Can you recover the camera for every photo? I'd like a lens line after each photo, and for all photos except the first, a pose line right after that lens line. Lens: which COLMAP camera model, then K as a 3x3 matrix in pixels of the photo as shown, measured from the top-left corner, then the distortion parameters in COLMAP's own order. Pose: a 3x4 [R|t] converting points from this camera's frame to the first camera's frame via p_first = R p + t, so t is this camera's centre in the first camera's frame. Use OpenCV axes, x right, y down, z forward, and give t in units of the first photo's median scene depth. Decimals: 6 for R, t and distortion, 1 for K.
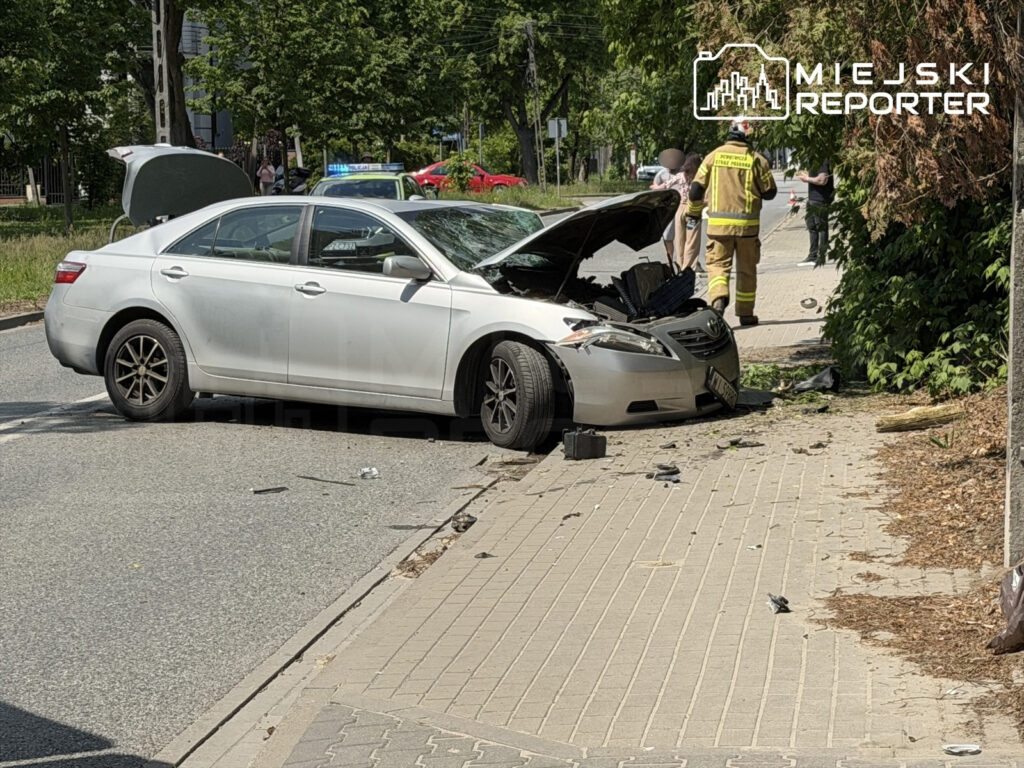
lens RADIAL K [[2997.6, 0, 512.0], [0, 2997.6, 384.0], [0, 0, 1]] dist [0.109285, 1.132041]
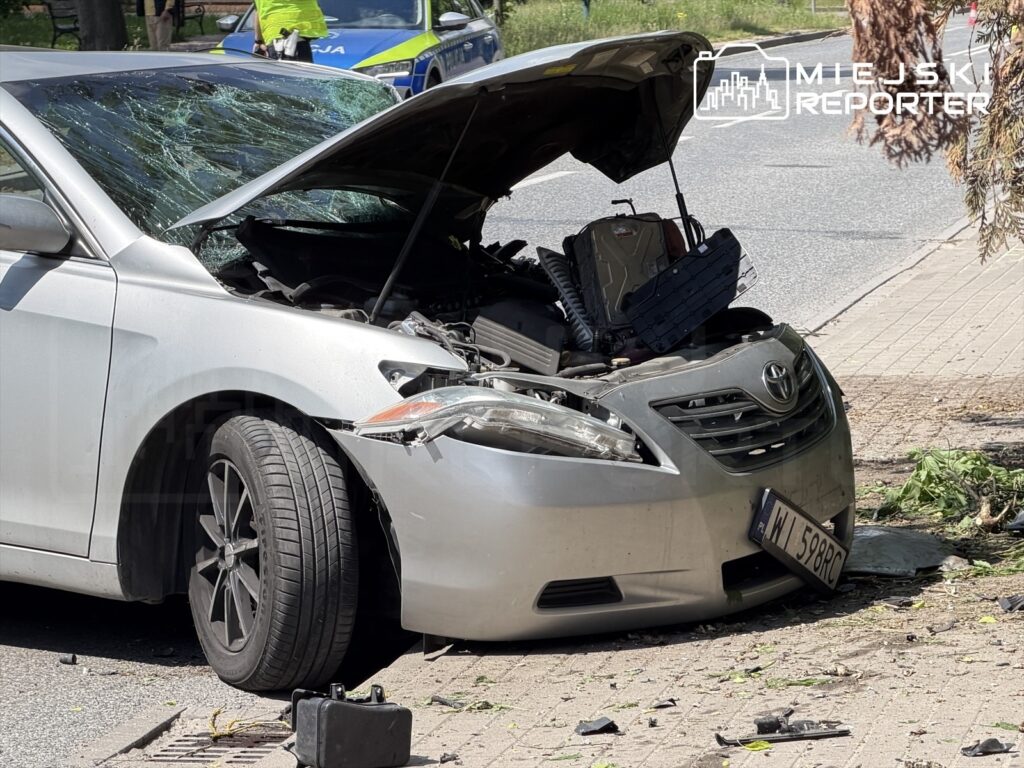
lens RADIAL K [[4739.4, 0, 512.0], [0, 4739.4, 384.0], [0, 0, 1]] dist [0.039859, 3.300785]
pose [[0.997561, 0.014363, -0.068309, 0.075336], [-0.013088, 0.999732, 0.019079, -0.030744], [0.068565, -0.018138, 0.997482, 0.380659]]
